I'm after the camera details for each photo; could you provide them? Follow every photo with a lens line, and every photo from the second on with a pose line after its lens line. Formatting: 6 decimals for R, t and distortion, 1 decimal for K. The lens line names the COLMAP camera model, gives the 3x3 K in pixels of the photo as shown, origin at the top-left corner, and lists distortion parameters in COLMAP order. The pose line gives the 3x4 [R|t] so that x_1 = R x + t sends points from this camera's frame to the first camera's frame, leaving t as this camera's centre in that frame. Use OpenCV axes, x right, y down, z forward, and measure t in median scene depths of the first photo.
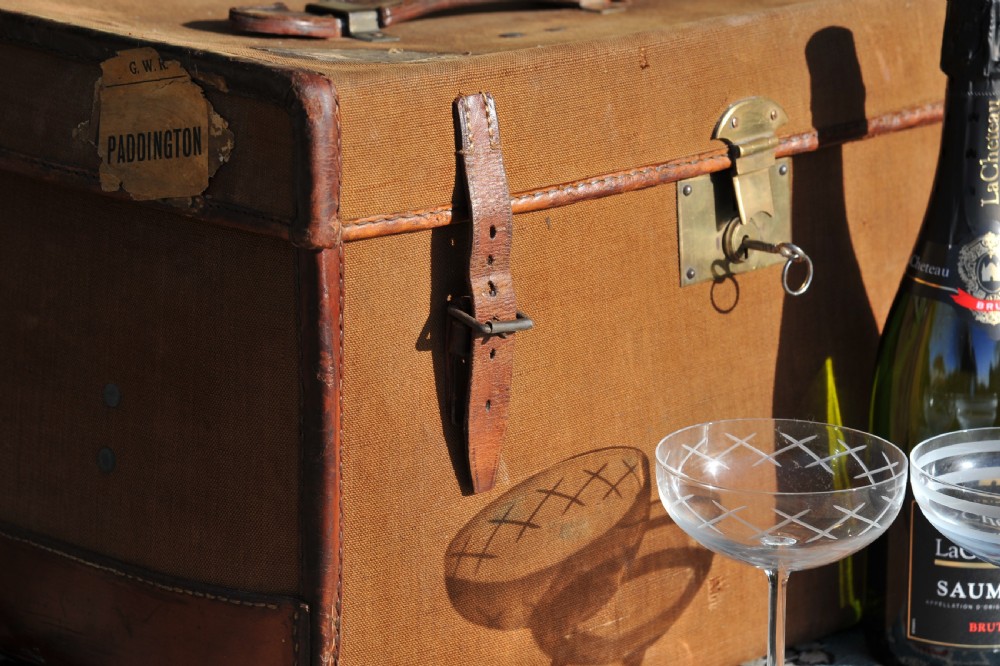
lens RADIAL K [[2827.7, 0, 500.0], [0, 2827.7, 333.0], [0, 0, 1]] dist [0.720979, 0.967804]
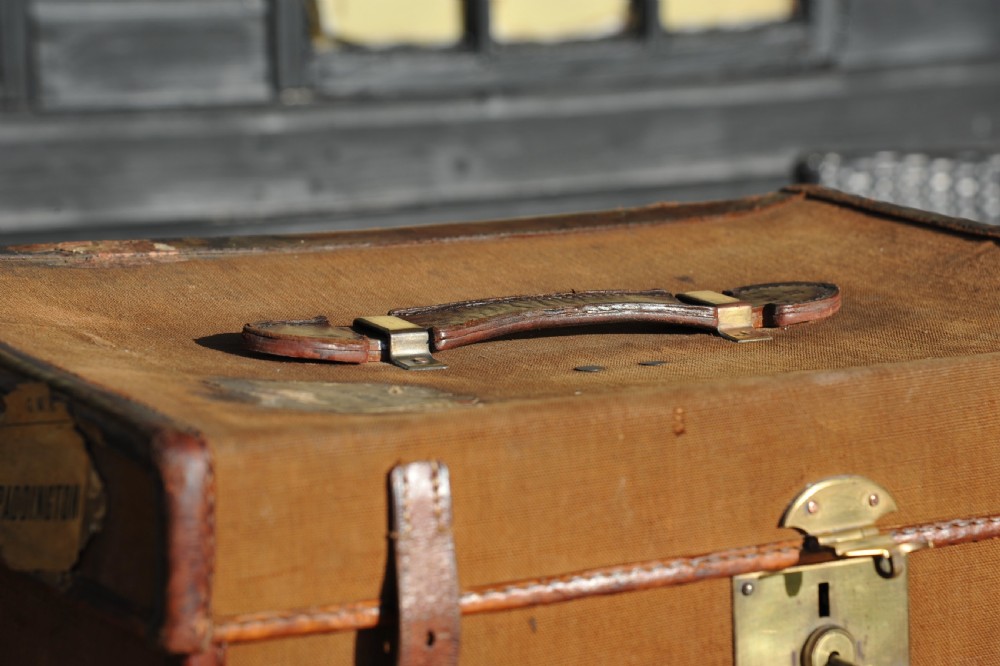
lens RADIAL K [[2827.7, 0, 500.0], [0, 2827.7, 333.0], [0, 0, 1]] dist [0.720979, 0.967804]
pose [[0.970115, 0.056437, -0.235991, 0.188577], [-0.072562, 0.995545, -0.060204, -0.070697], [0.231542, 0.075529, 0.969889, 0.226368]]
